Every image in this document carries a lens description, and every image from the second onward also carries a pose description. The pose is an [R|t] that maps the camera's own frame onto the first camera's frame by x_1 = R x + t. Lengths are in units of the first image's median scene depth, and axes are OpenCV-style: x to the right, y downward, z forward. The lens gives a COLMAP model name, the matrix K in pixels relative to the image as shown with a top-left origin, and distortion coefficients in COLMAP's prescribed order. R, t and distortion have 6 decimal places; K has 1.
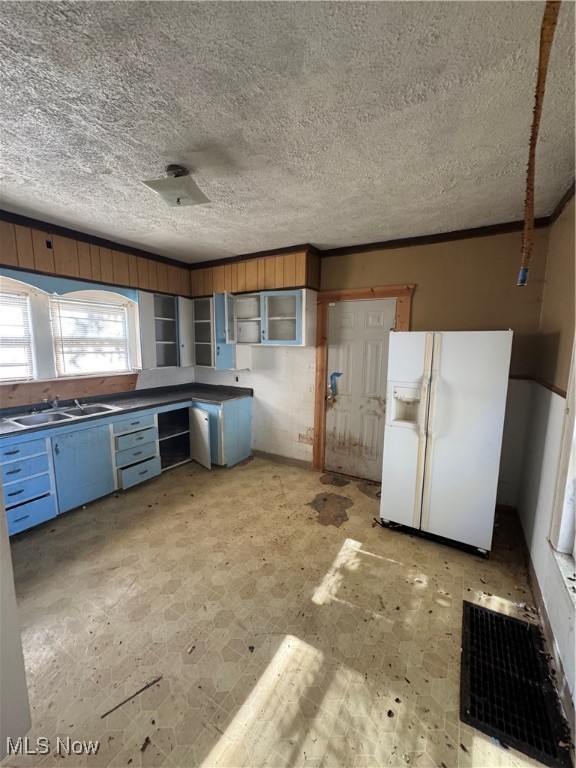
lens RADIAL K [[303.0, 0, 287.9], [0, 303.0, 384.3], [0, 0, 1]] dist [-0.007108, -0.000014]
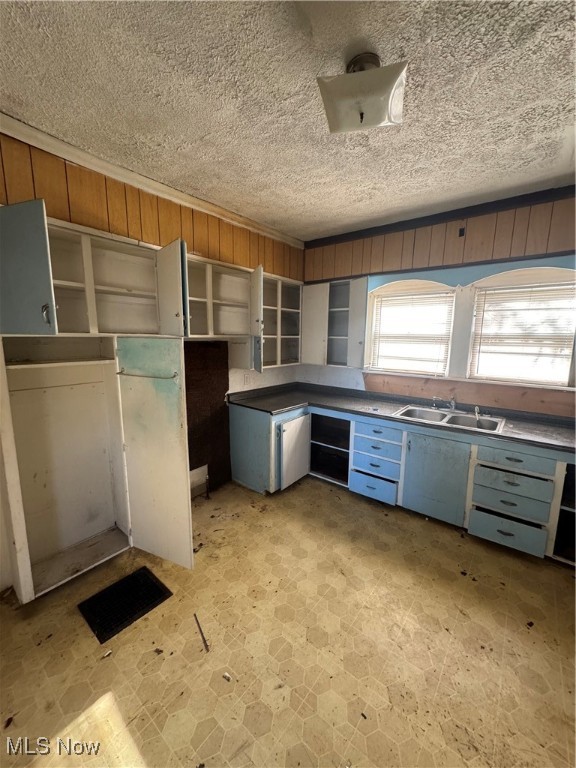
lens RADIAL K [[303.0, 0, 287.1], [0, 303.0, 383.4], [0, 0, 1]] dist [-0.007108, -0.000014]
pose [[-0.130740, 0.141885, -0.981211, 0.229912], [-0.148799, 0.975687, 0.160913, -0.081780], [0.980187, 0.167041, -0.106449, 0.626384]]
